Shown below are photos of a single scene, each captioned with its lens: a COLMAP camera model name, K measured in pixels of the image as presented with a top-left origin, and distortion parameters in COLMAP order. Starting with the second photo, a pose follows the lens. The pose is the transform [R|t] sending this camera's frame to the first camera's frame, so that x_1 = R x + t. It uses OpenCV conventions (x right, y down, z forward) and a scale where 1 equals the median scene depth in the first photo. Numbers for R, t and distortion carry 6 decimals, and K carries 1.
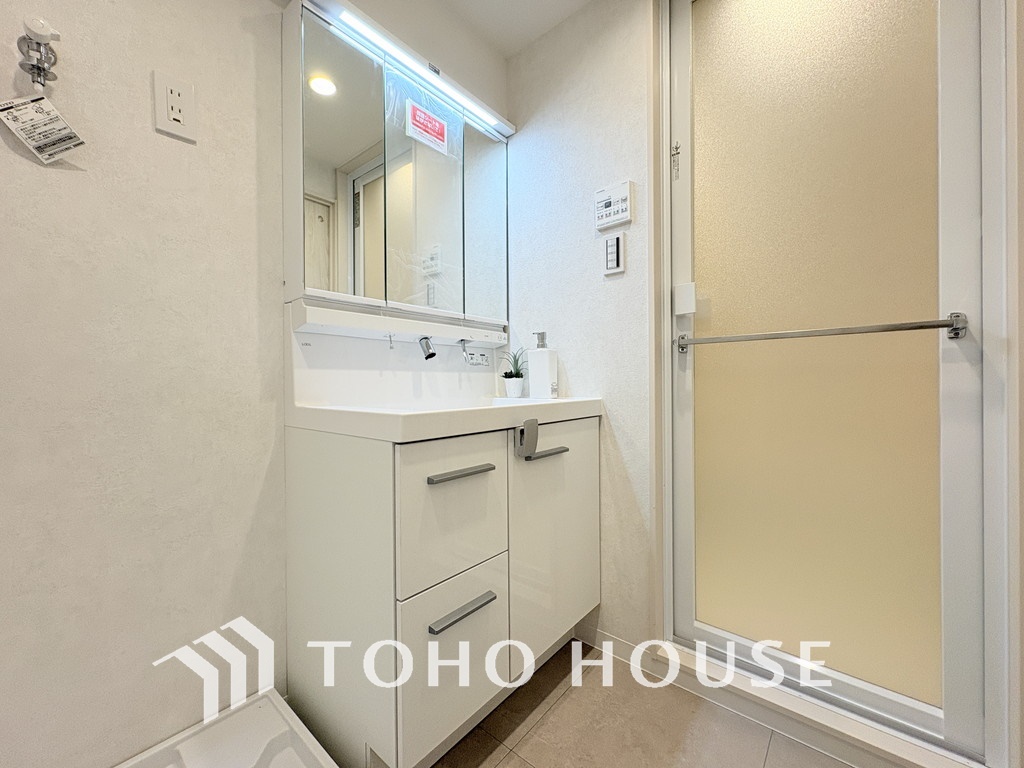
lens RADIAL K [[409.8, 0, 507.3], [0, 409.8, 385.6], [0, 0, 1]] dist [-0.007205, 0.001972]
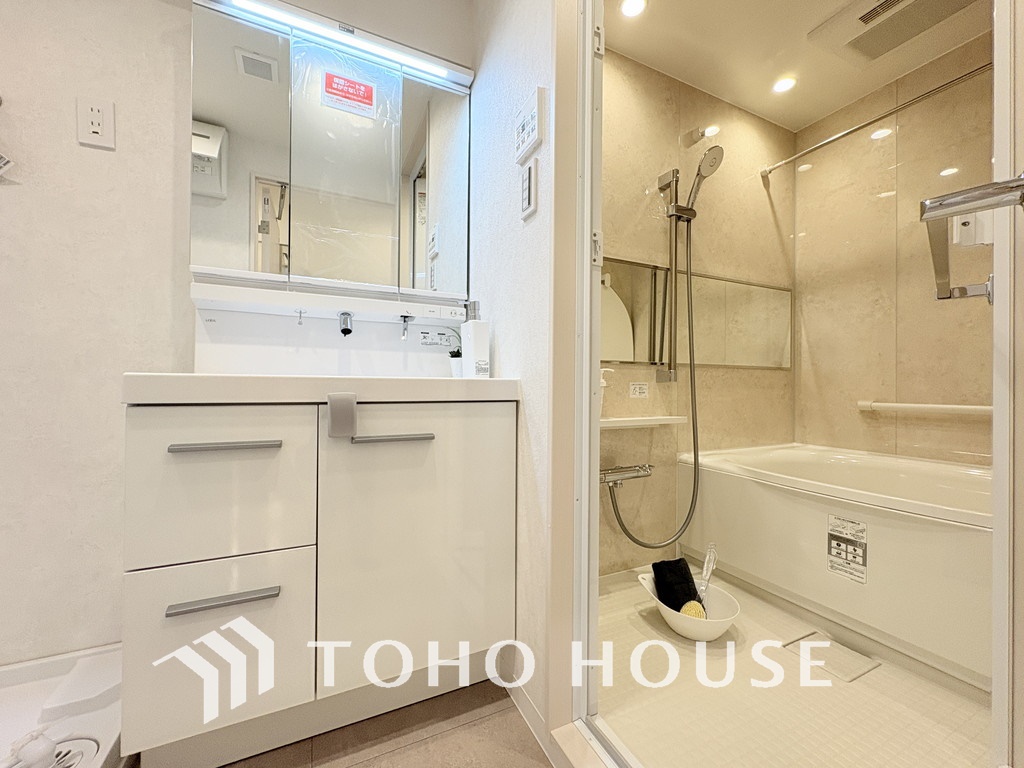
lens RADIAL K [[409.8, 0, 508.0], [0, 409.8, 384.4], [0, 0, 1]] dist [-0.007205, 0.001972]
pose [[0.911174, 0.015748, -0.411721, 0.569546], [-0.019559, 0.999796, -0.005045, 0.048626], [0.411557, 0.012650, 0.911296, 0.302647]]
